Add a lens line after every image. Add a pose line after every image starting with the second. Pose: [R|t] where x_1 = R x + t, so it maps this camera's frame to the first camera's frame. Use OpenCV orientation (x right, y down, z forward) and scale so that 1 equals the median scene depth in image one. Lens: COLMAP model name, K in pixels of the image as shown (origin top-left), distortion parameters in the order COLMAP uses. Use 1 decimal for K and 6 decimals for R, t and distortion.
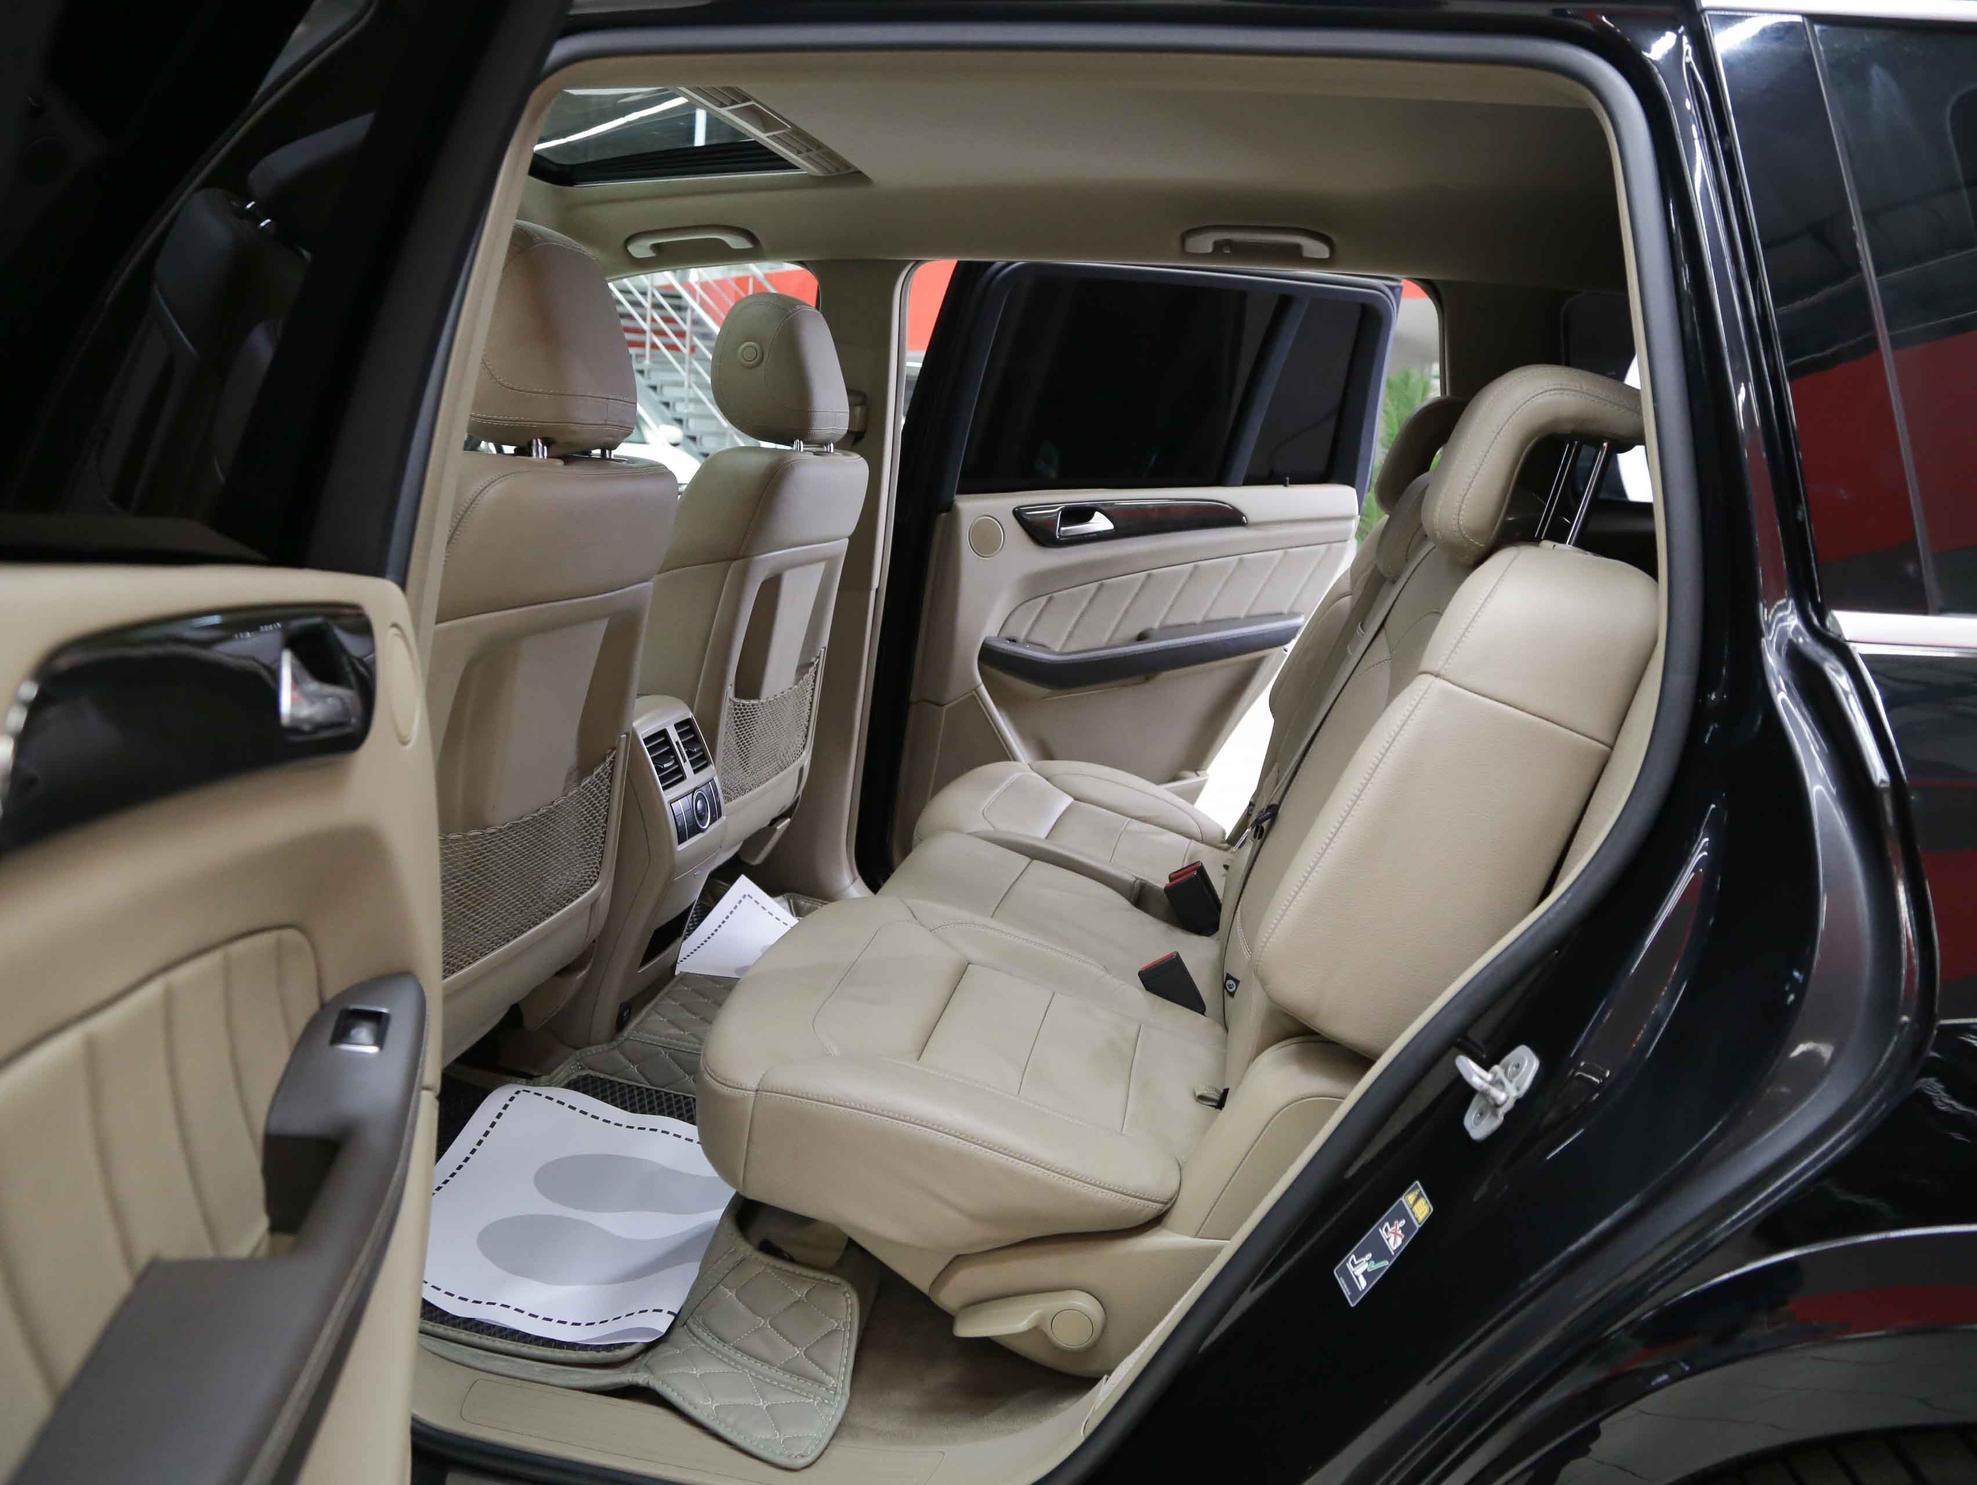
lens RADIAL K [[1511.2, 0, 983.8], [0, 1511.2, 750.6], [0, 0, 1]] dist [-0.104124, 0.008456]
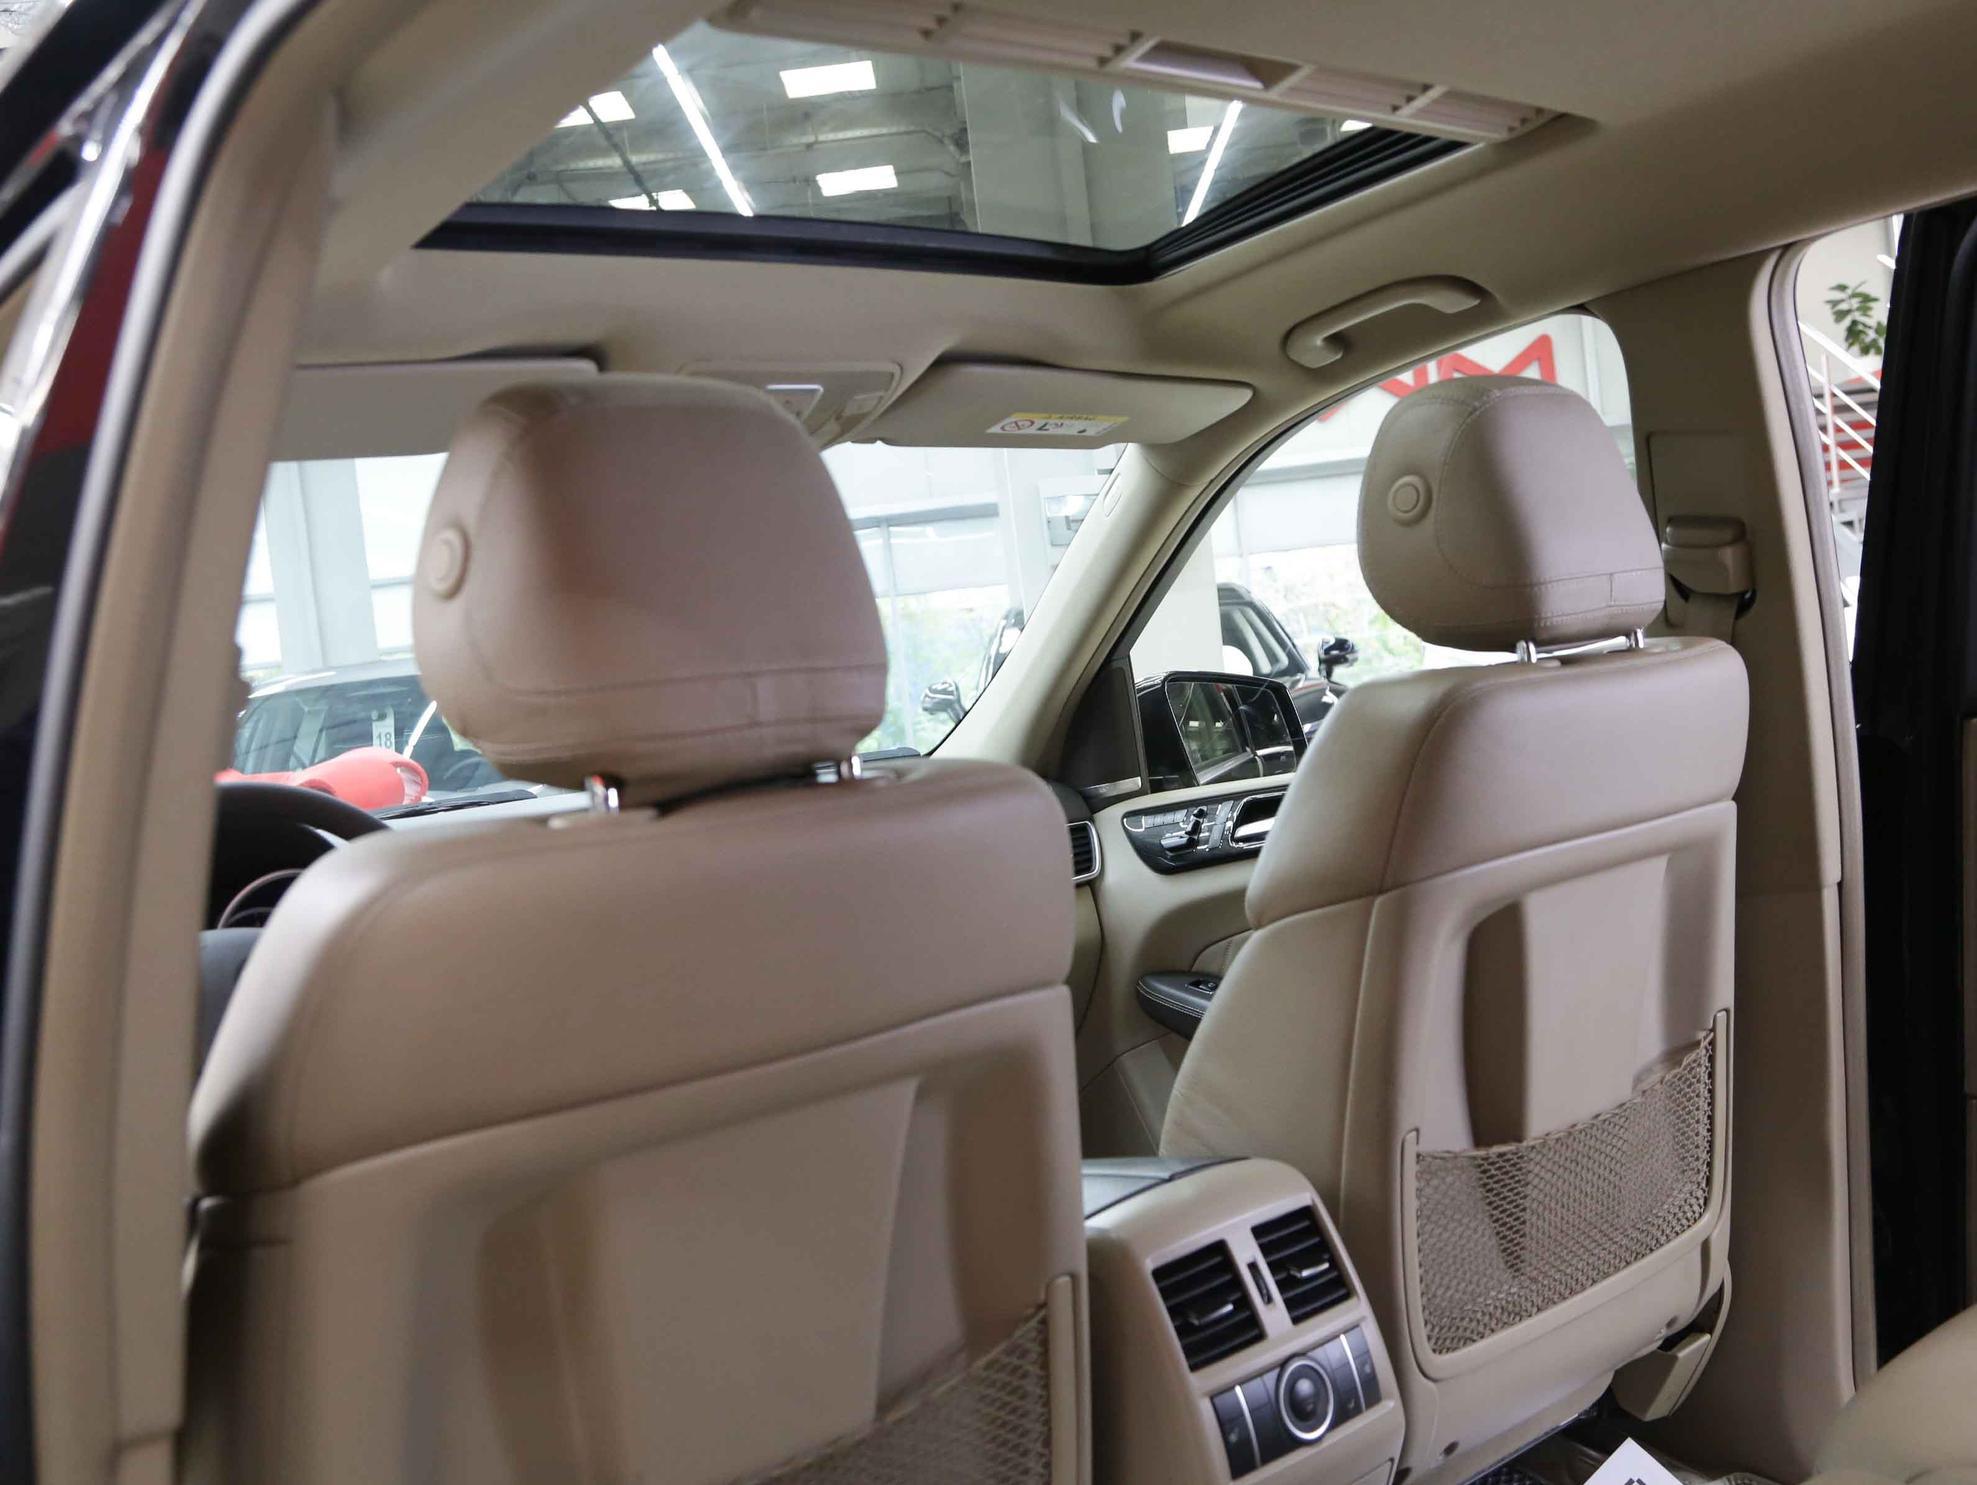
lens RADIAL K [[1965.8, 0, 1003.5], [0, 1965.8, 739.3], [0, 0, 1]] dist [-0.067857, 0.000000]
pose [[0.766706, -0.126850, -0.629342, 0.160672], [0.032733, 0.986734, -0.159009, -0.072539], [0.641163, 0.101313, 0.760687, 0.379041]]
